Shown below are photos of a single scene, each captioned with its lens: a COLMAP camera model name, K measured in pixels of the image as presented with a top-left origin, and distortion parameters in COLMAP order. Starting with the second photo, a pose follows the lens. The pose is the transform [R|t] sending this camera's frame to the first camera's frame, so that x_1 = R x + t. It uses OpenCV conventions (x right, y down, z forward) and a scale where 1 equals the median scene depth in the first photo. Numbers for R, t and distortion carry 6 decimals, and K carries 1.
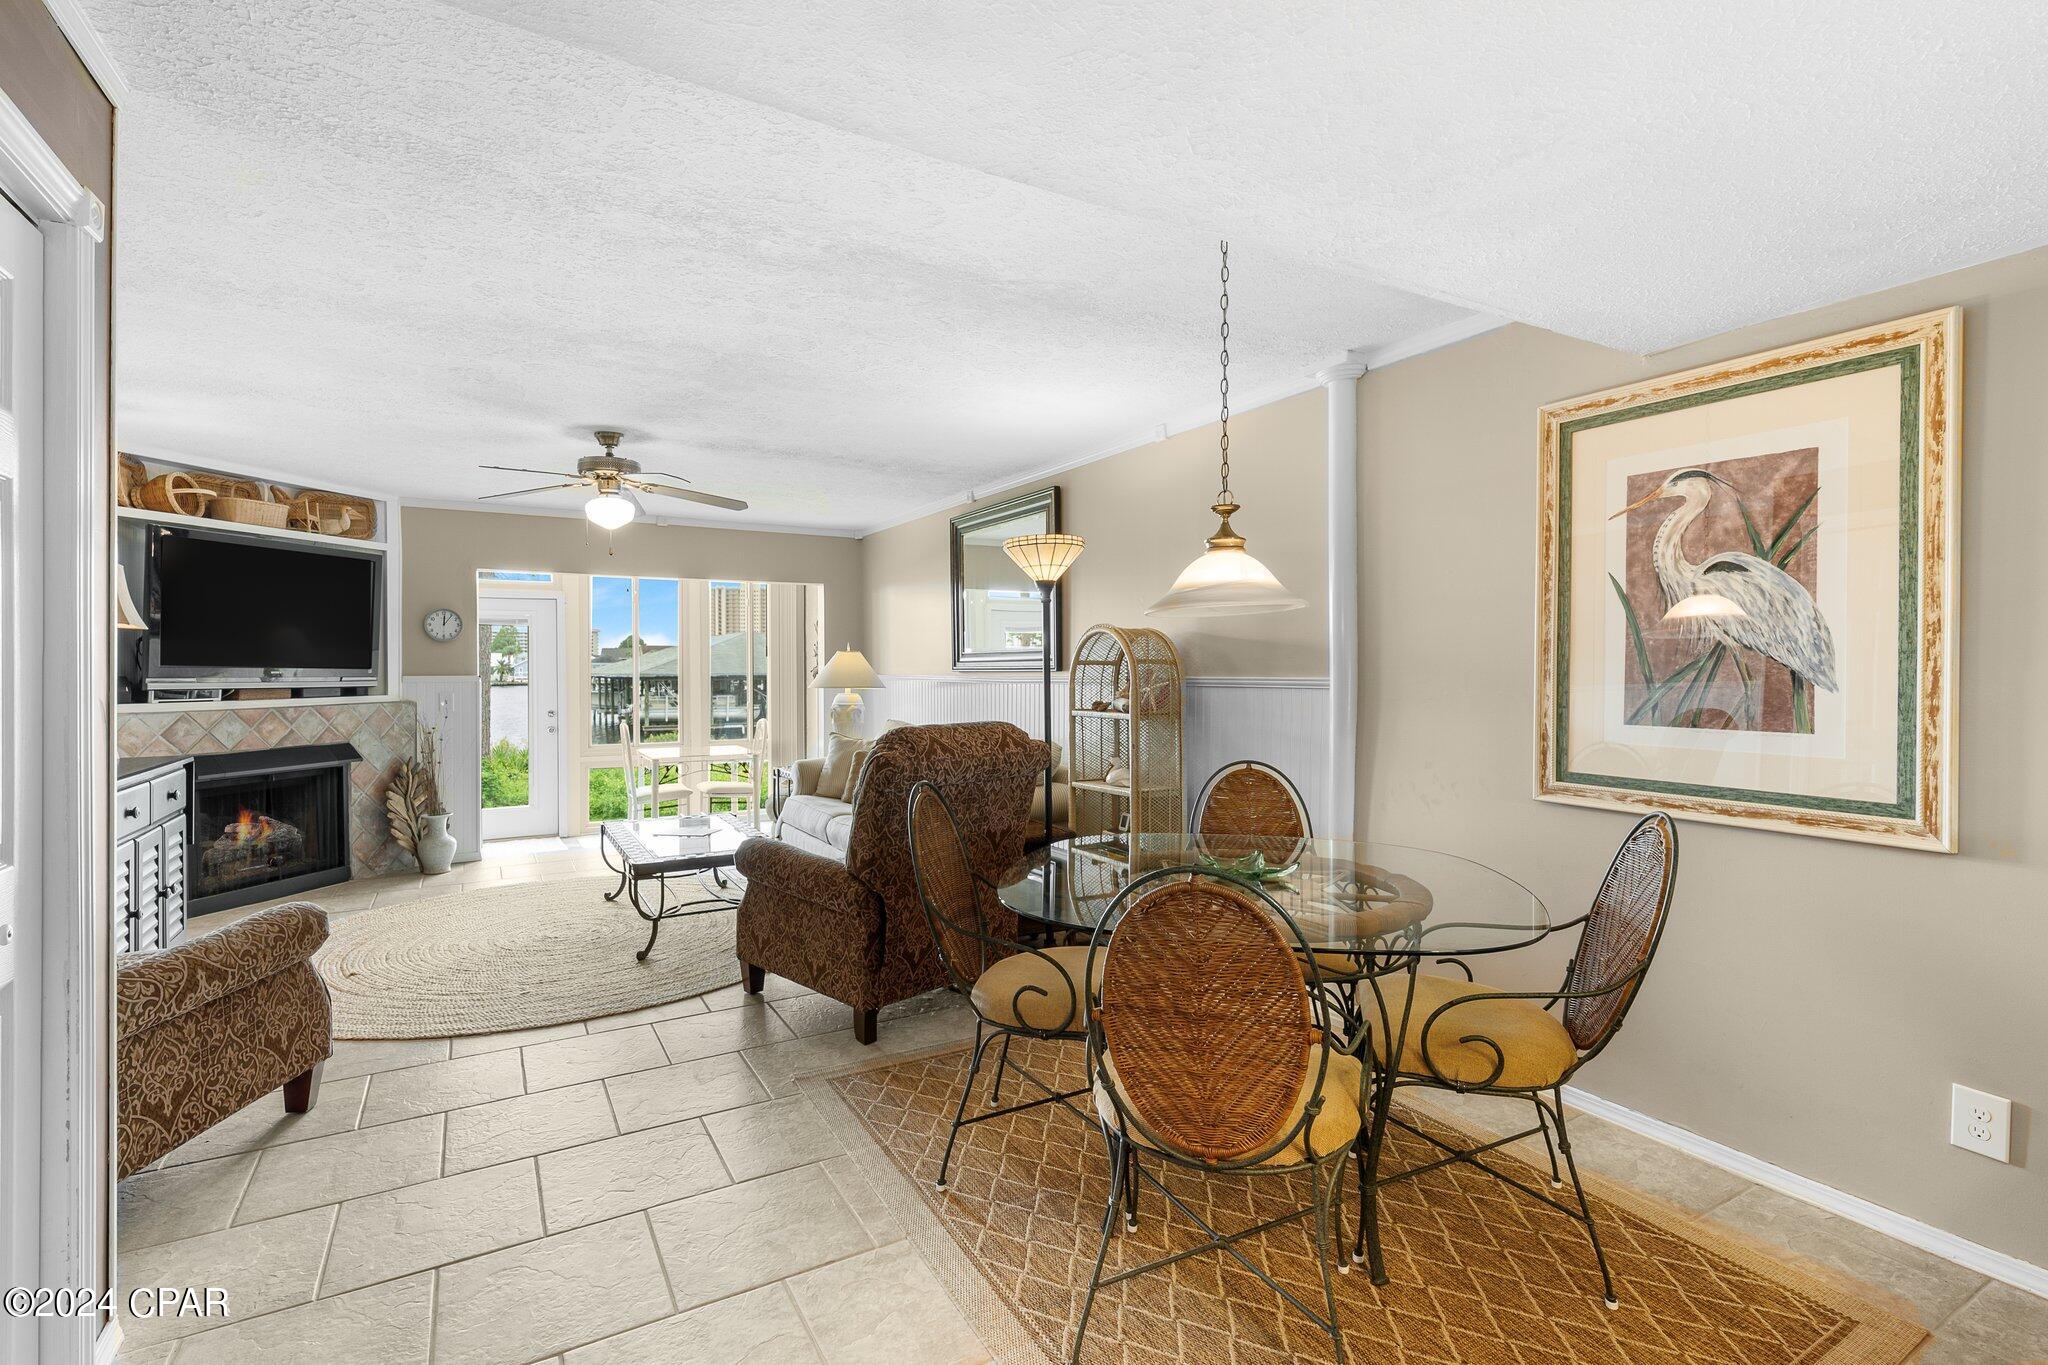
lens RADIAL K [[939.0, 0, 1041.8], [0, 939.0, 674.7], [0, 0, 1]] dist [0.002271, -0.000148]
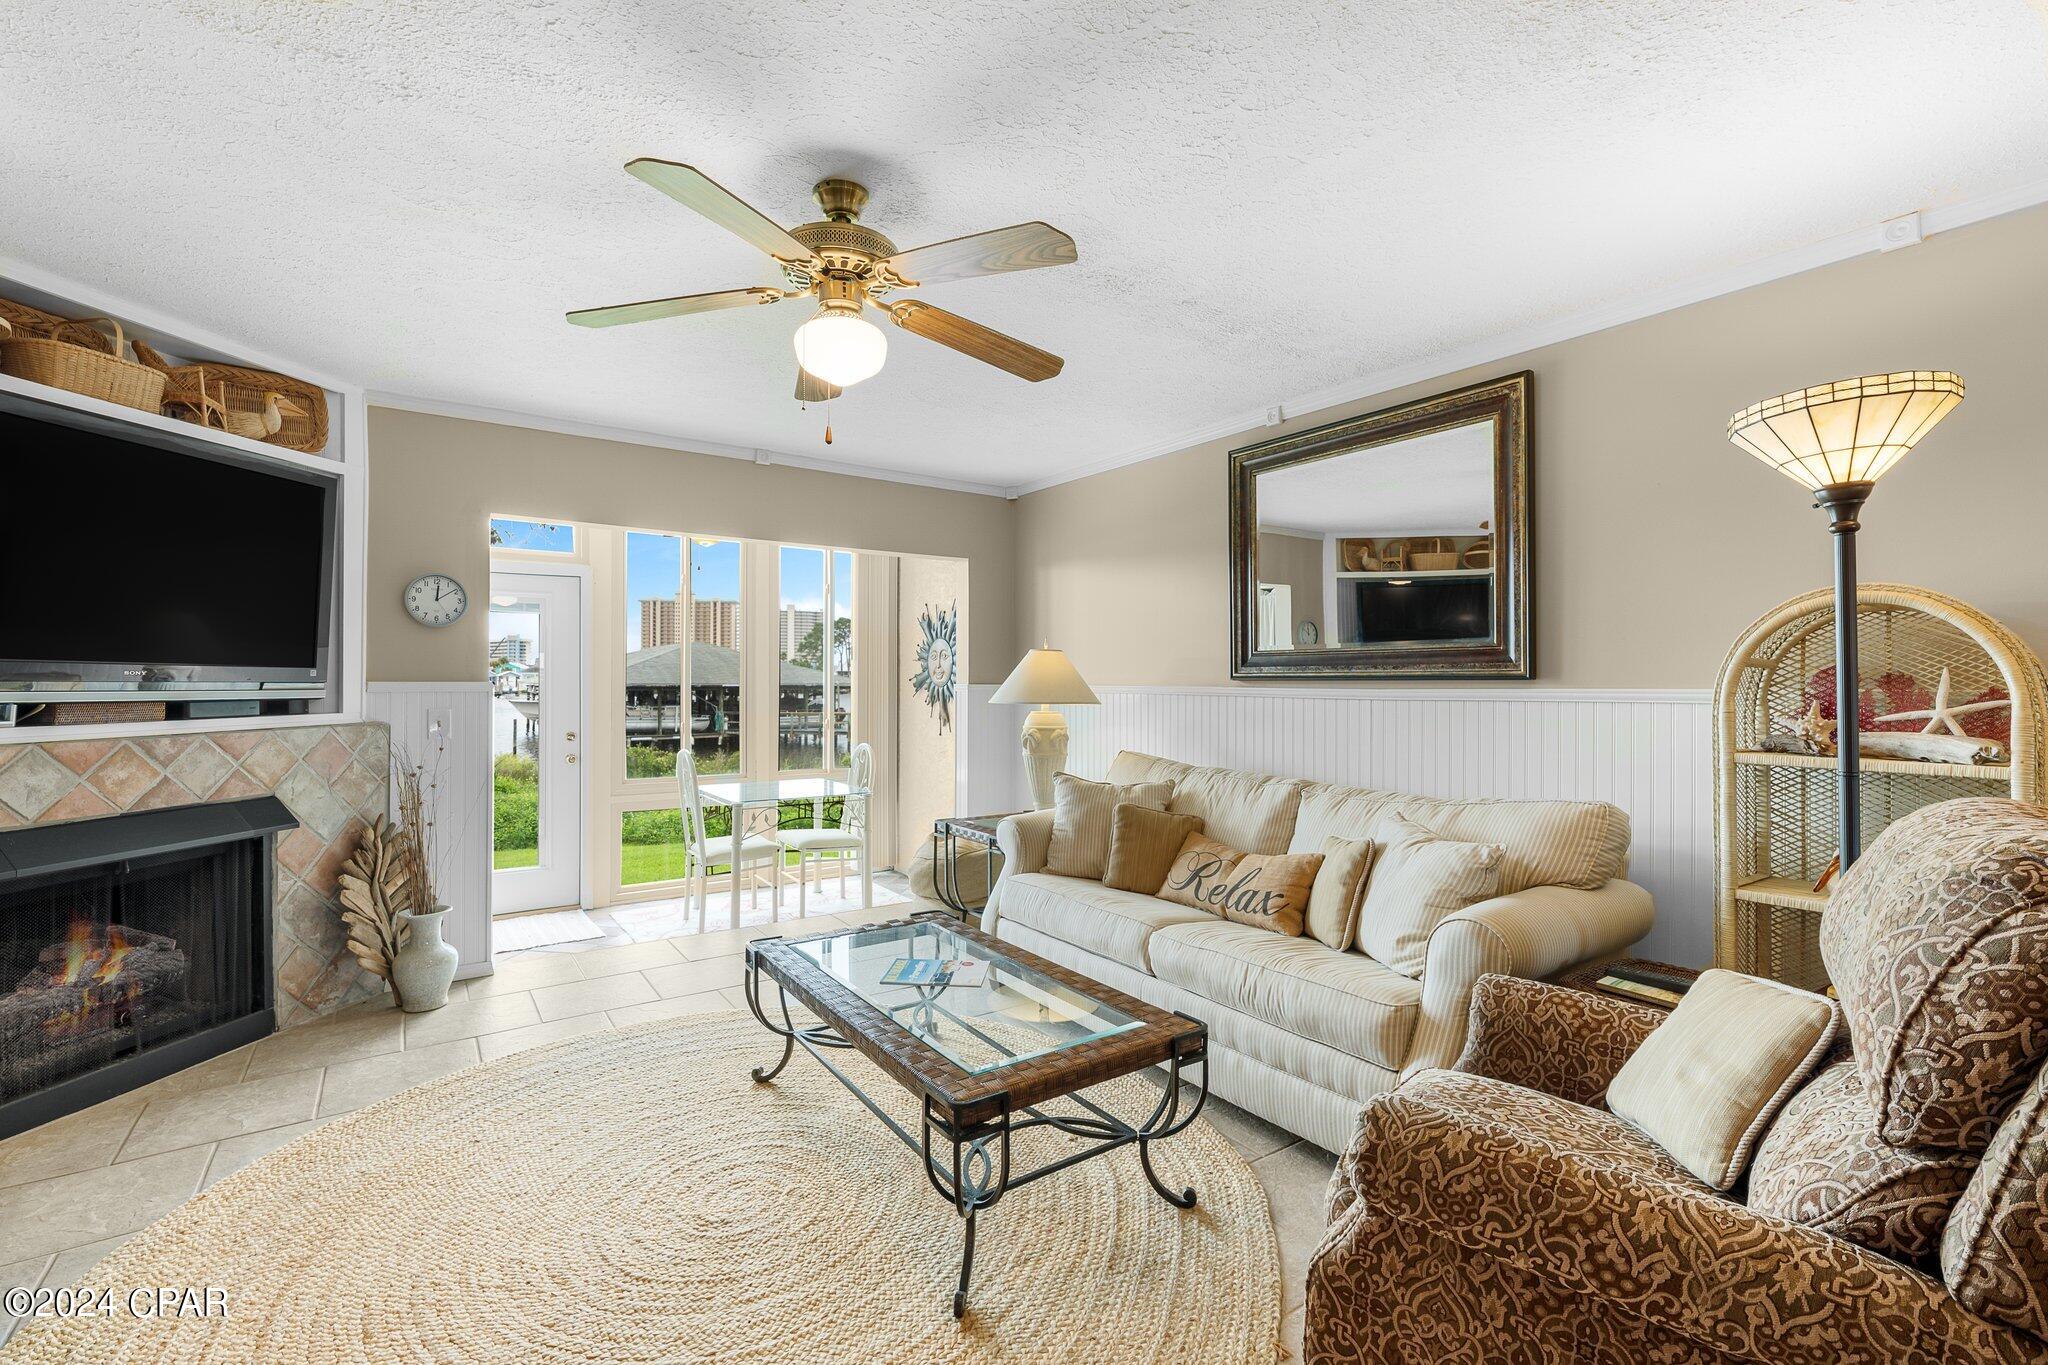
lens RADIAL K [[881.2, 0, 1029.3], [0, 881.2, 681.3], [0, 0, 1]] dist [-0.007021, 0.000975]
pose [[0.997050, 0.006407, 0.076488, -0.309340], [-0.005874, 0.999957, -0.007187, 0.002931], [-0.076531, 0.006717, 0.997045, 0.417666]]
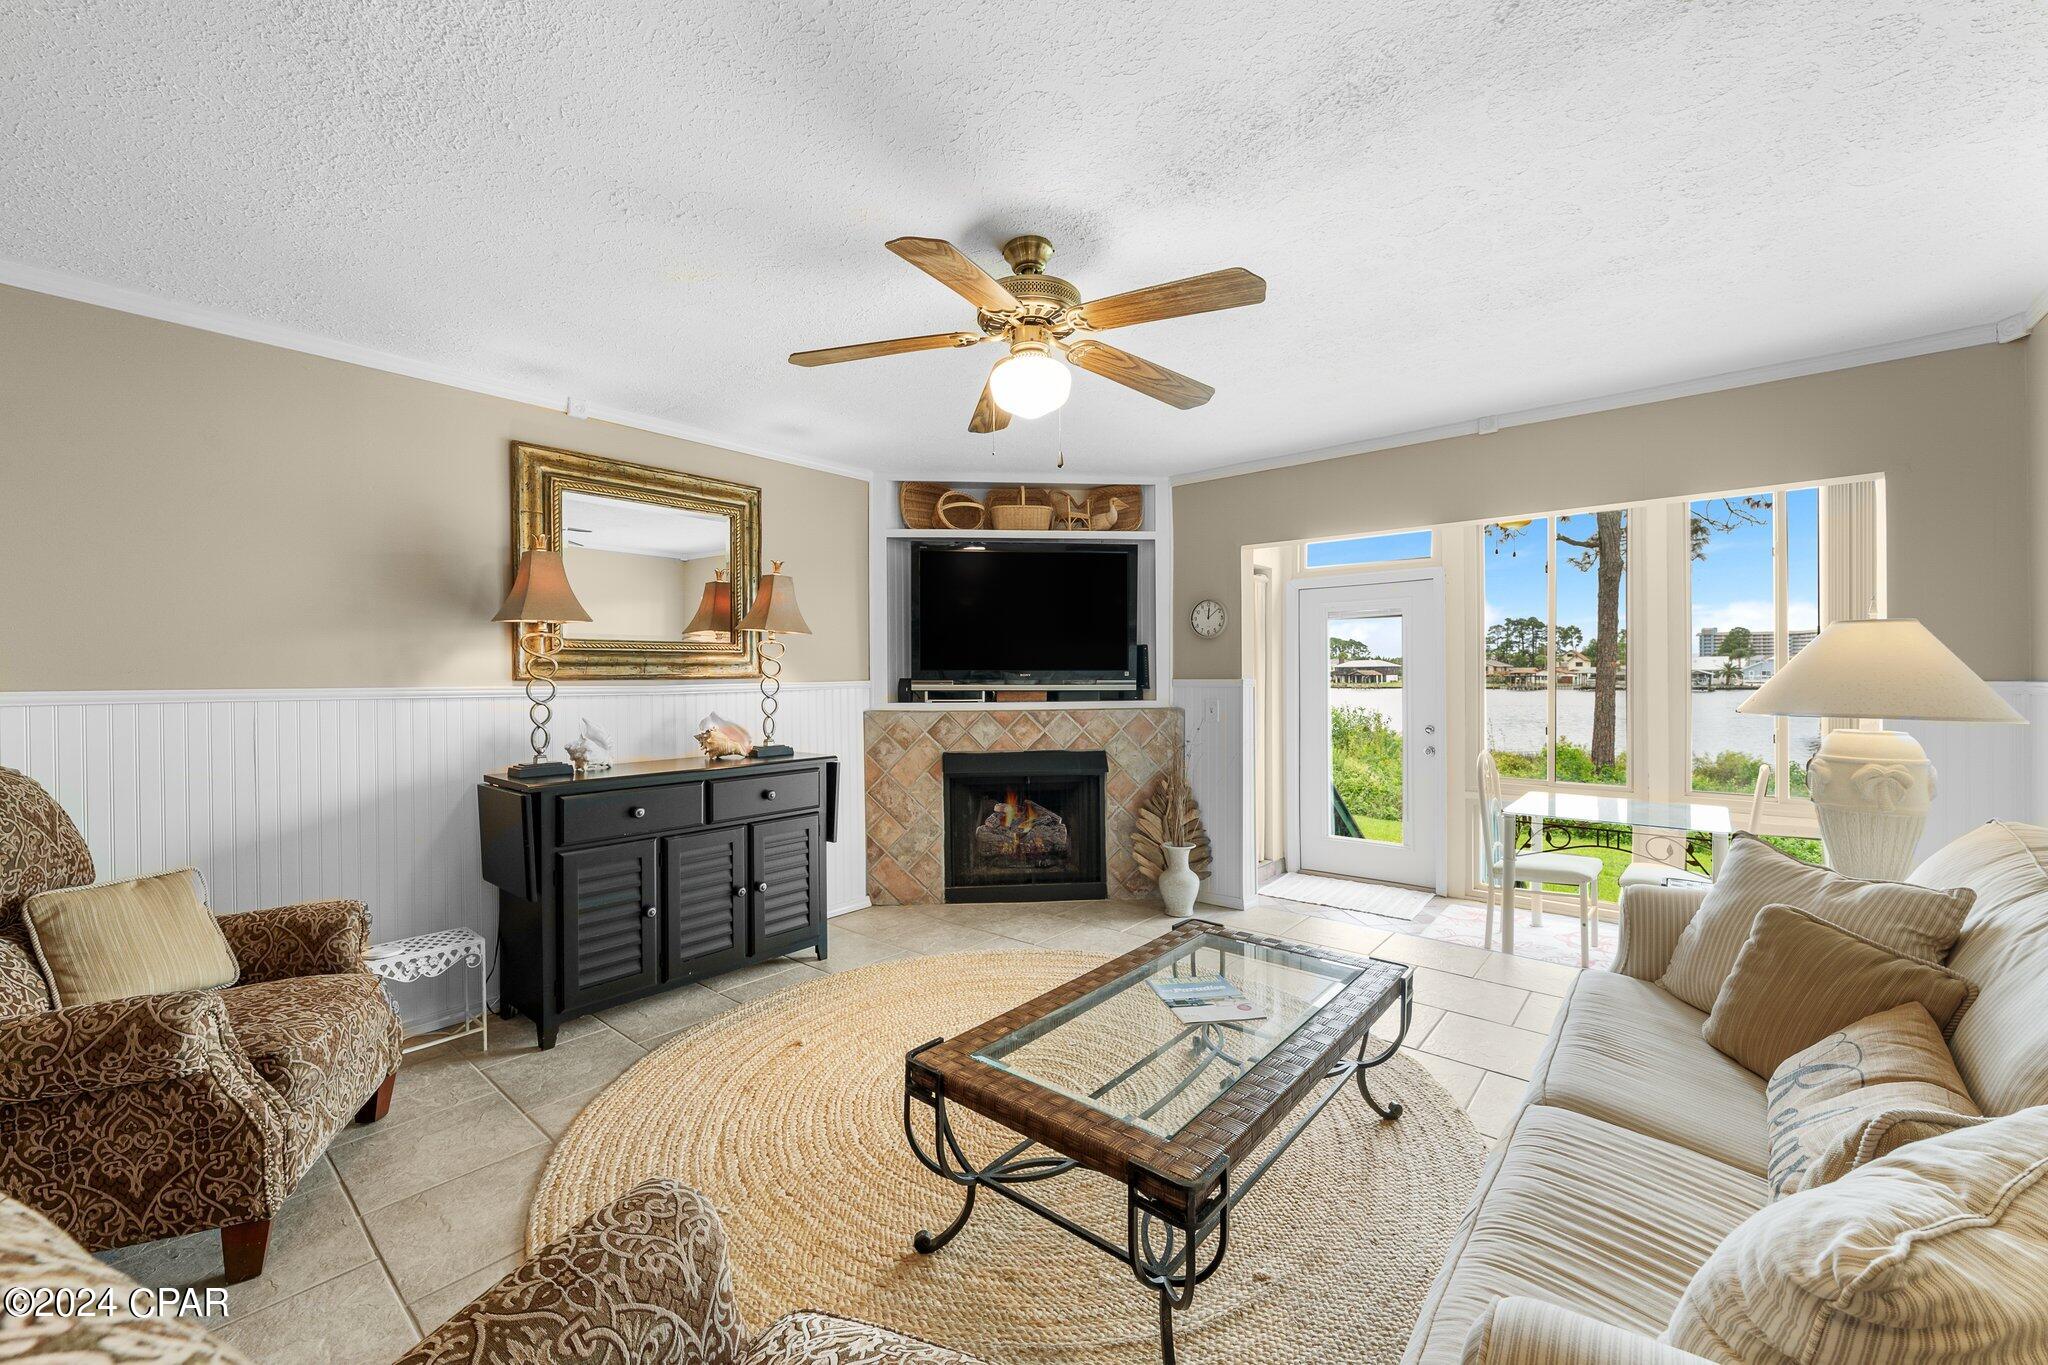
lens RADIAL K [[805.8, 0, 999.8], [0, 805.8, 677.7], [0, 0, 1]] dist [-0.009758, -0.000059]
pose [[0.294919, 0.002408, -0.955519, -0.006943], [-0.002383, 0.999996, 0.001785, -0.000989], [0.955519, 0.001751, 0.294923, 0.656341]]
